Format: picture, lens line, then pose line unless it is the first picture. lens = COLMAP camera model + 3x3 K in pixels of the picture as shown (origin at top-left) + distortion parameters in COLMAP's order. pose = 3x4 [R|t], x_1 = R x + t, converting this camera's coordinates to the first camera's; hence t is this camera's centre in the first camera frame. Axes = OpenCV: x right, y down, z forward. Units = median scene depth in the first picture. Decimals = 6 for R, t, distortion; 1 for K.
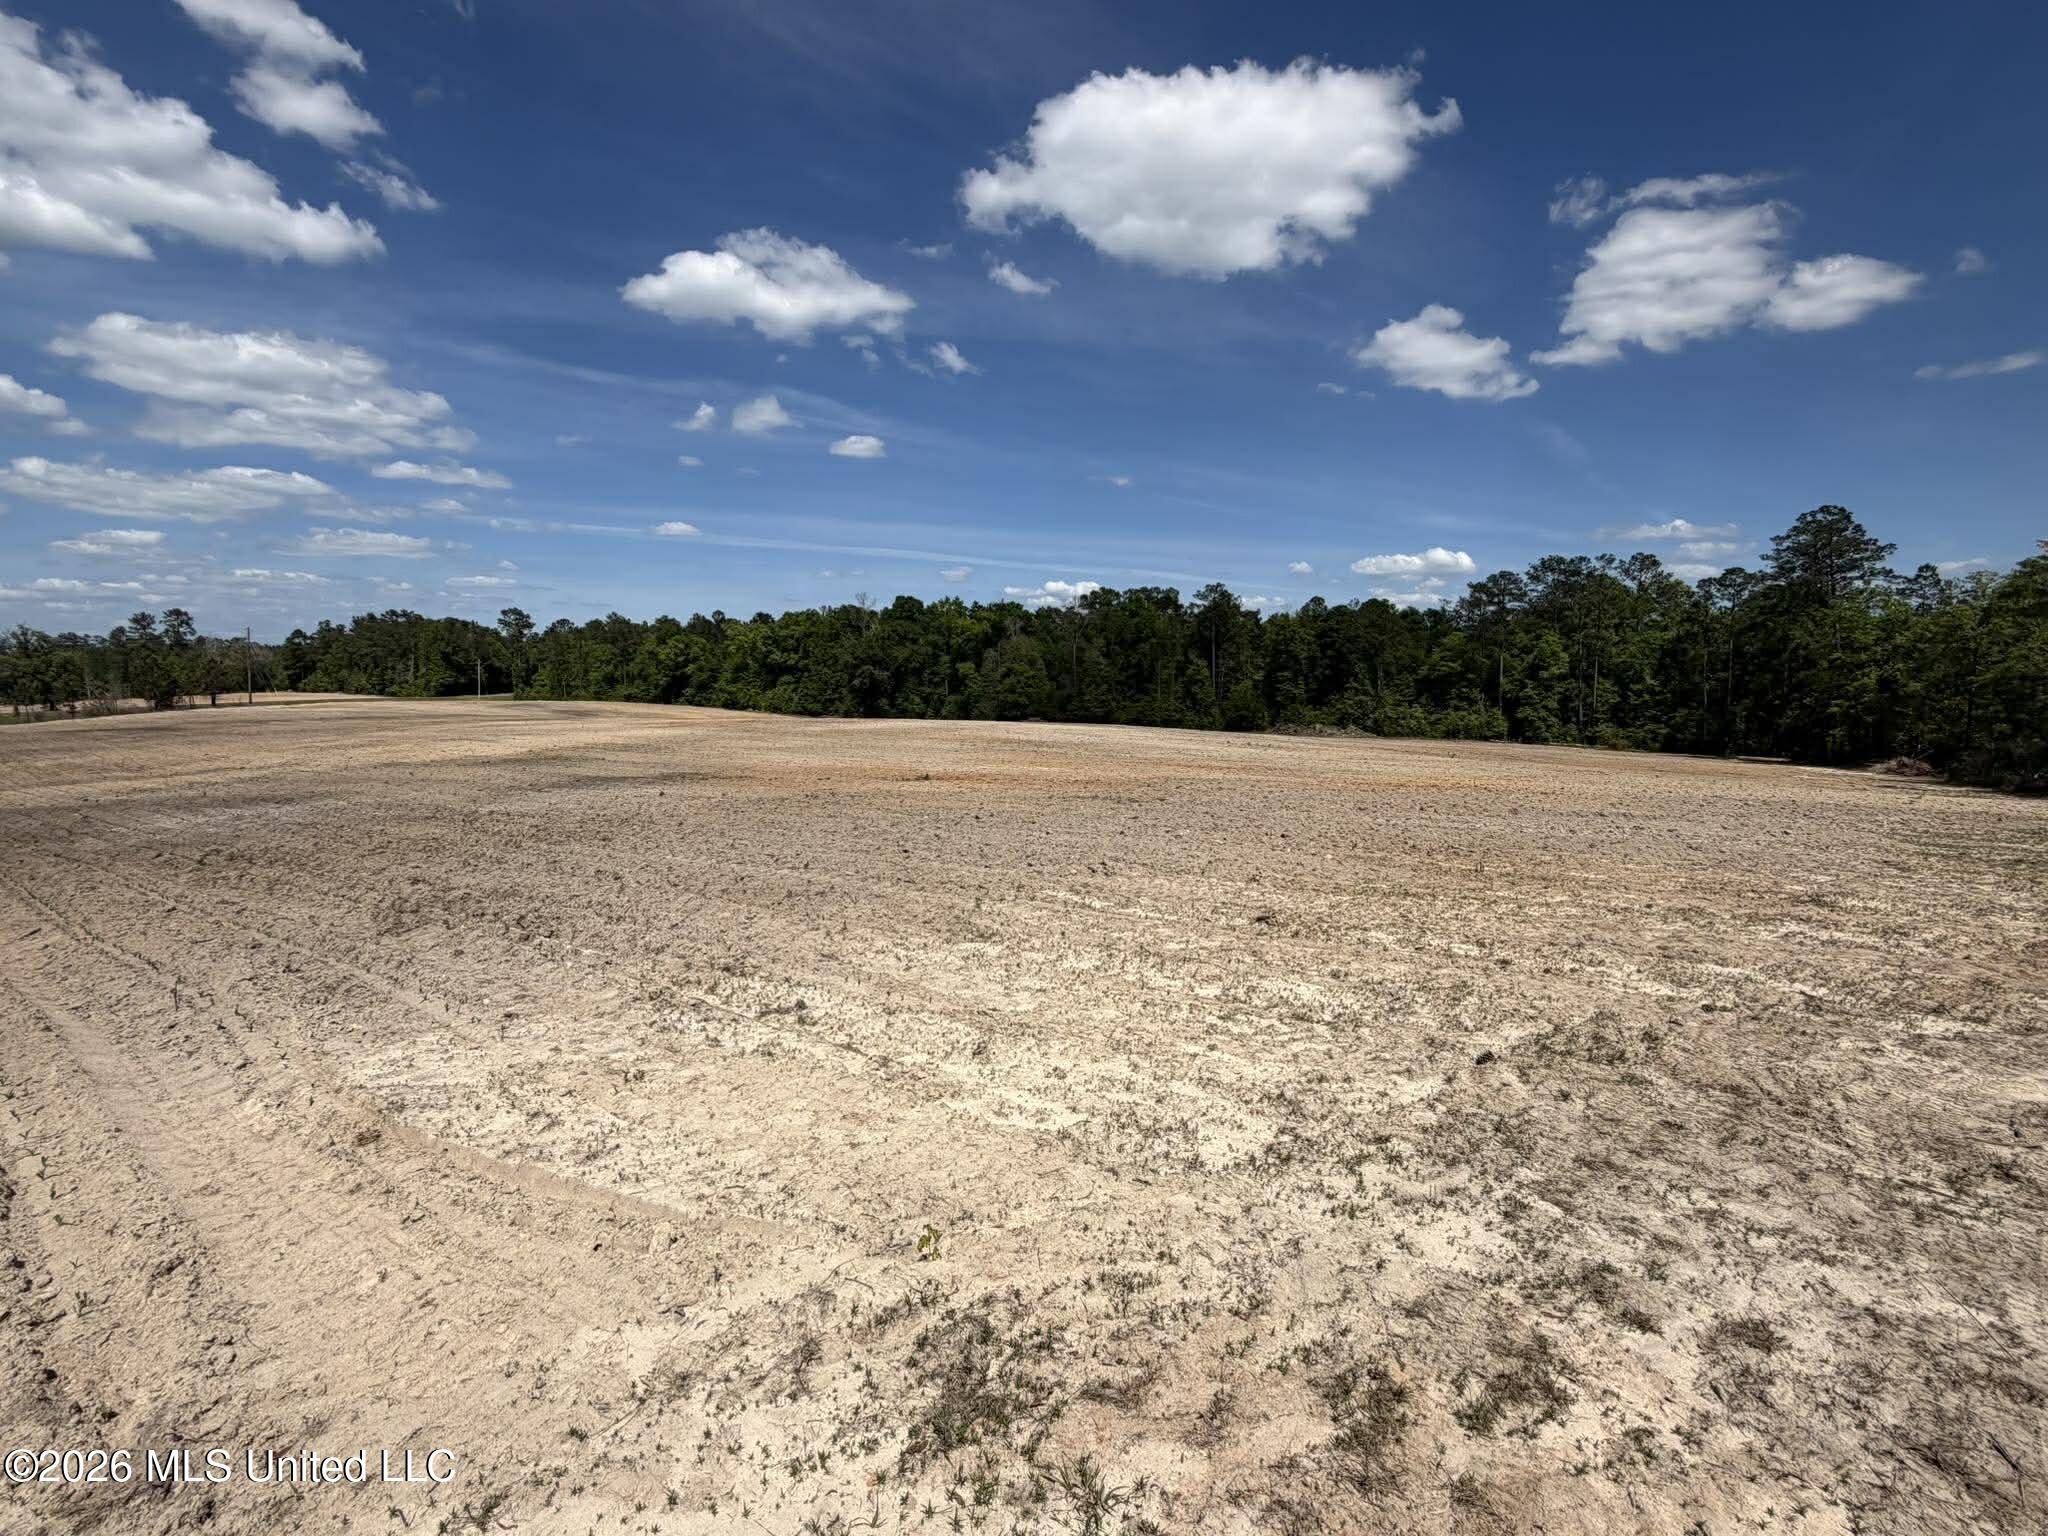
lens RADIAL K [[946.2, 0, 1037.7], [0, 946.2, 764.0], [0, 0, 1]] dist [-0.000423, -0.000436]
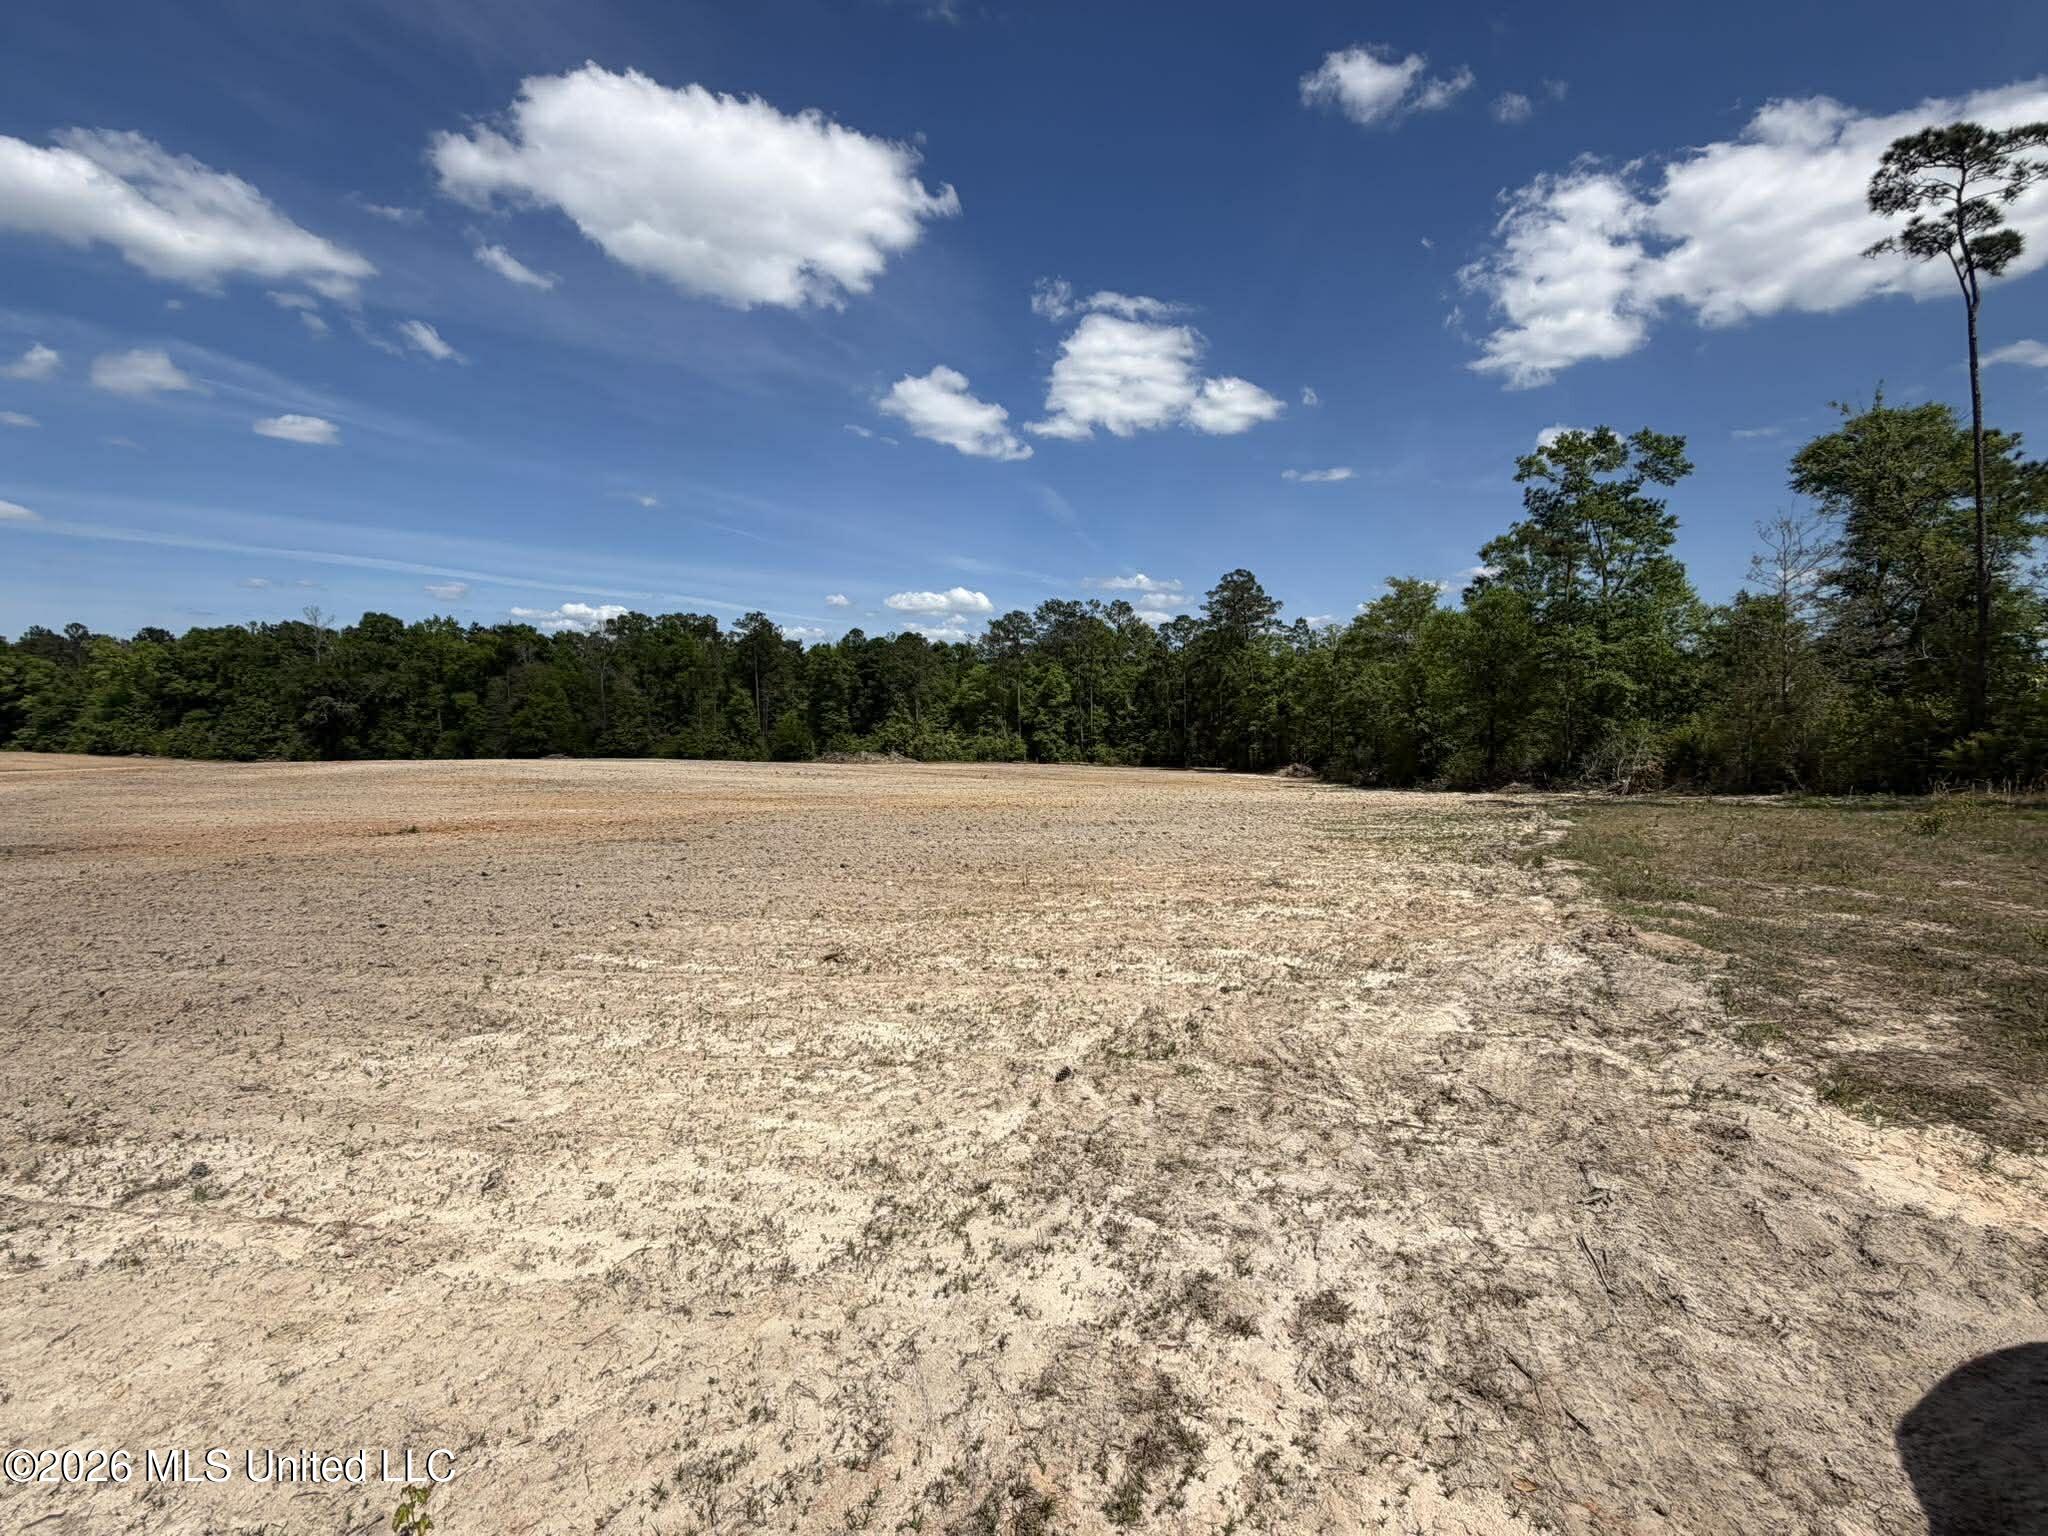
lens RADIAL K [[920.6, 0, 1009.6], [0, 920.6, 771.5], [0, 0, 1]] dist [0.000035, 0.000181]
pose [[0.898601, -0.039380, 0.436995, 0.002920], [0.049562, 0.998700, -0.011917, -0.003187], [-0.435958, 0.032367, 0.899385, 0.106599]]
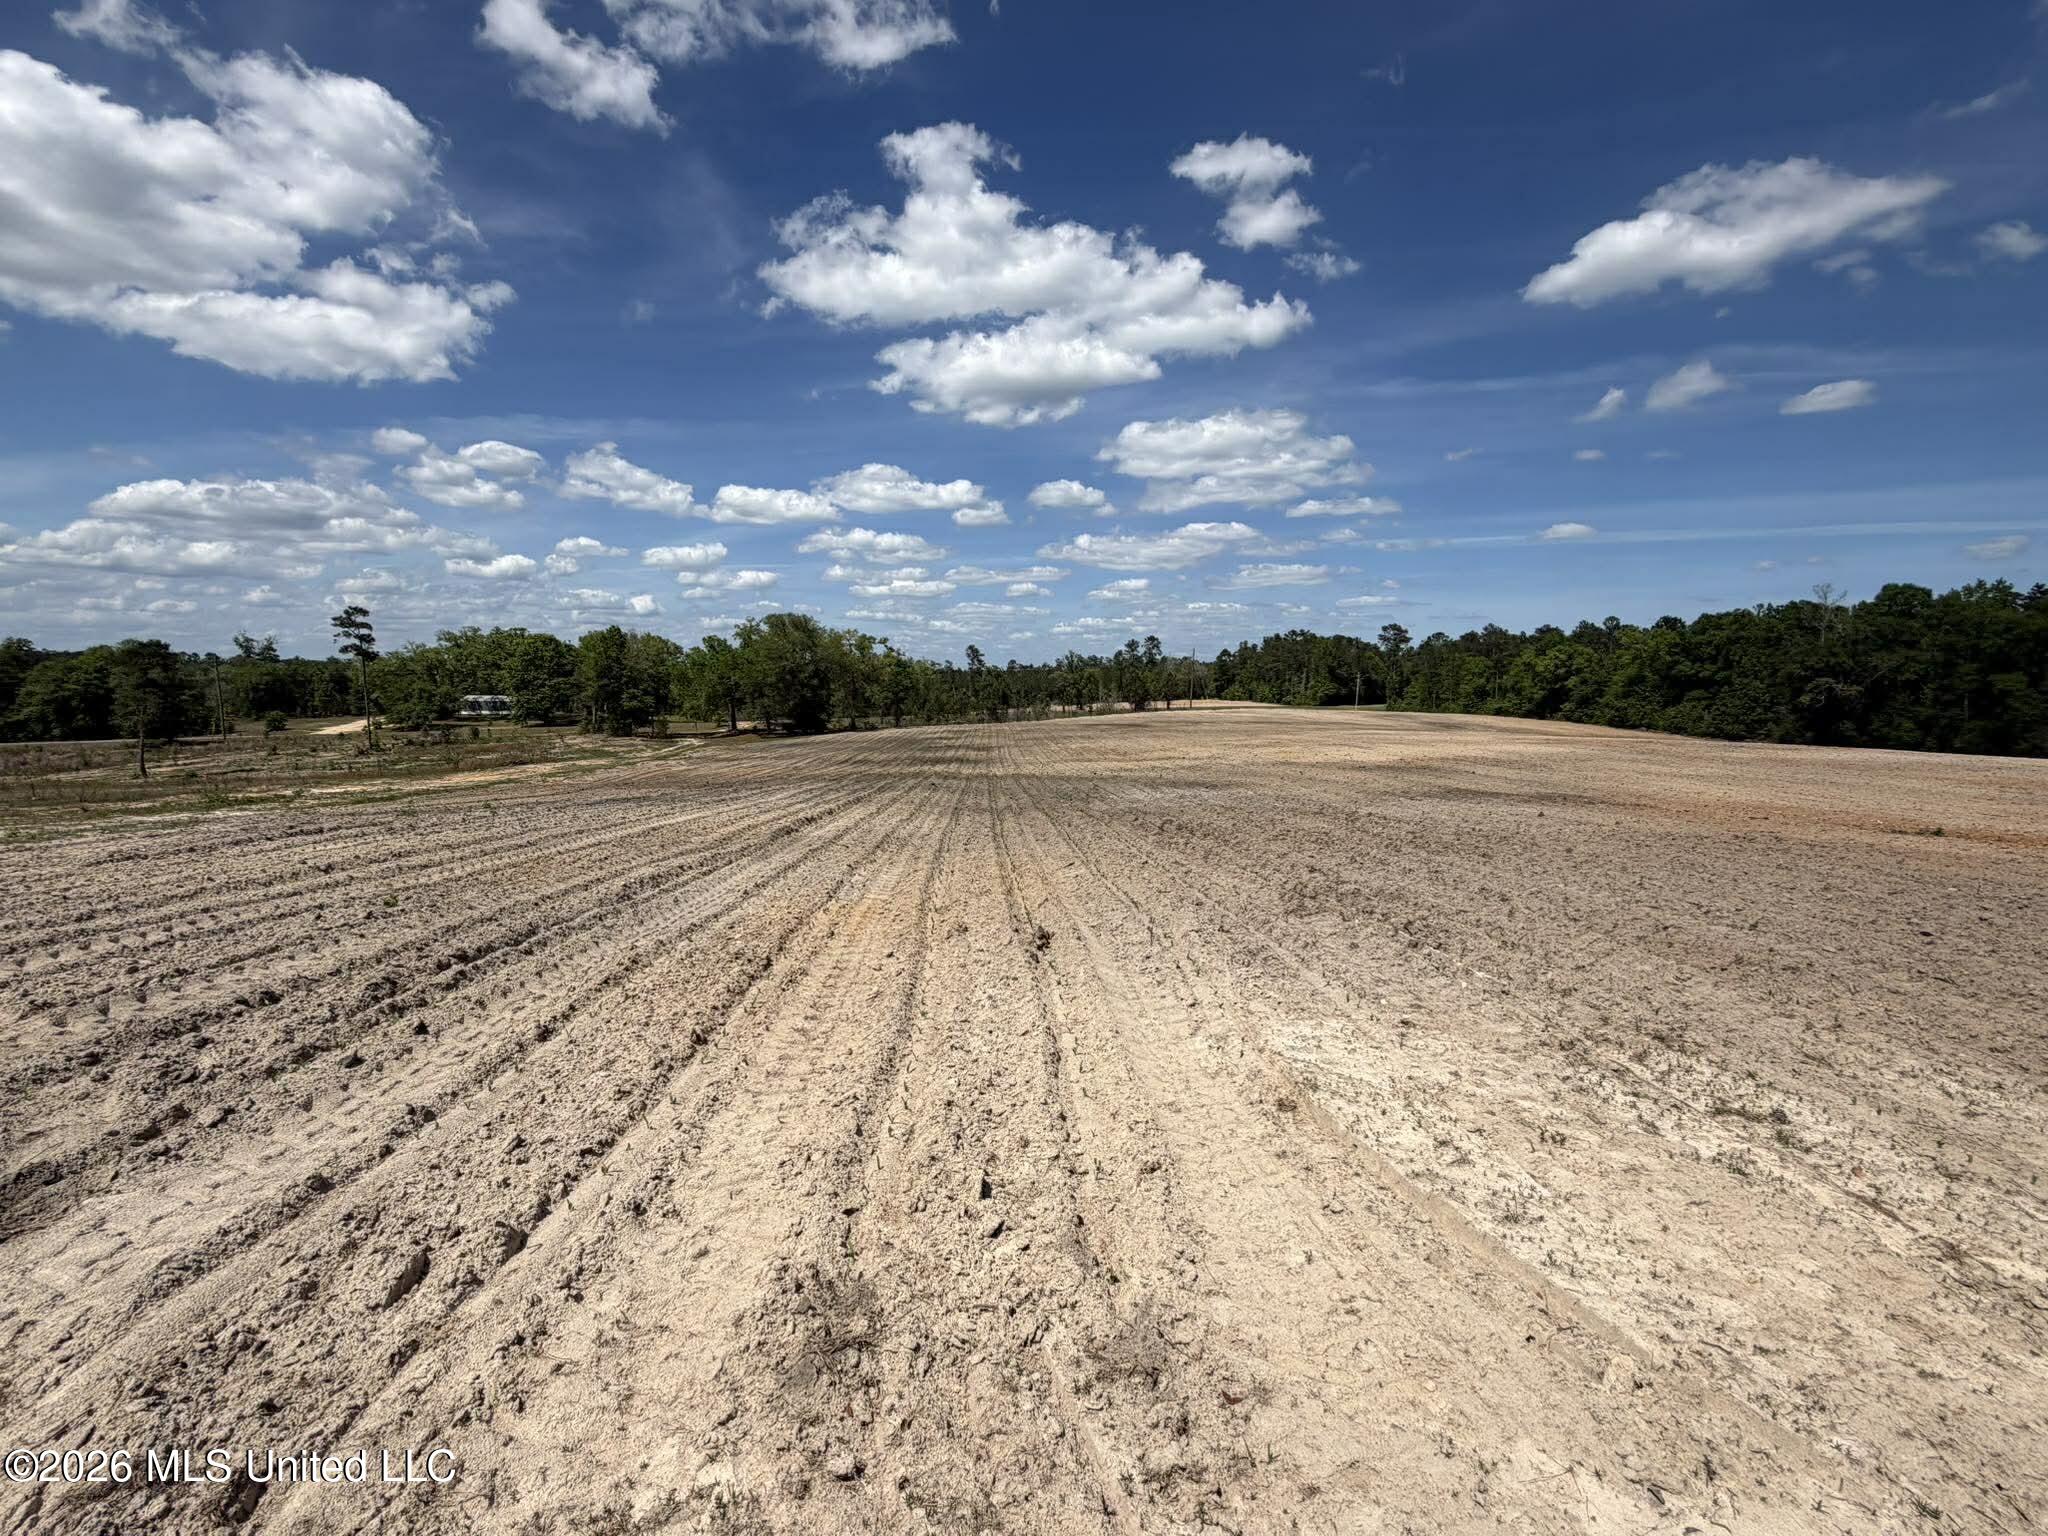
lens RADIAL K [[922.3, 0, 1017.5], [0, 922.3, 766.5], [0, 0, 1]] dist [-0.000186, 0.000044]
pose [[0.649114, 0.070527, -0.757415, -0.102541], [-0.080538, 0.996468, 0.023765, 0.009177], [0.756416, 0.045574, 0.652501, 0.051629]]
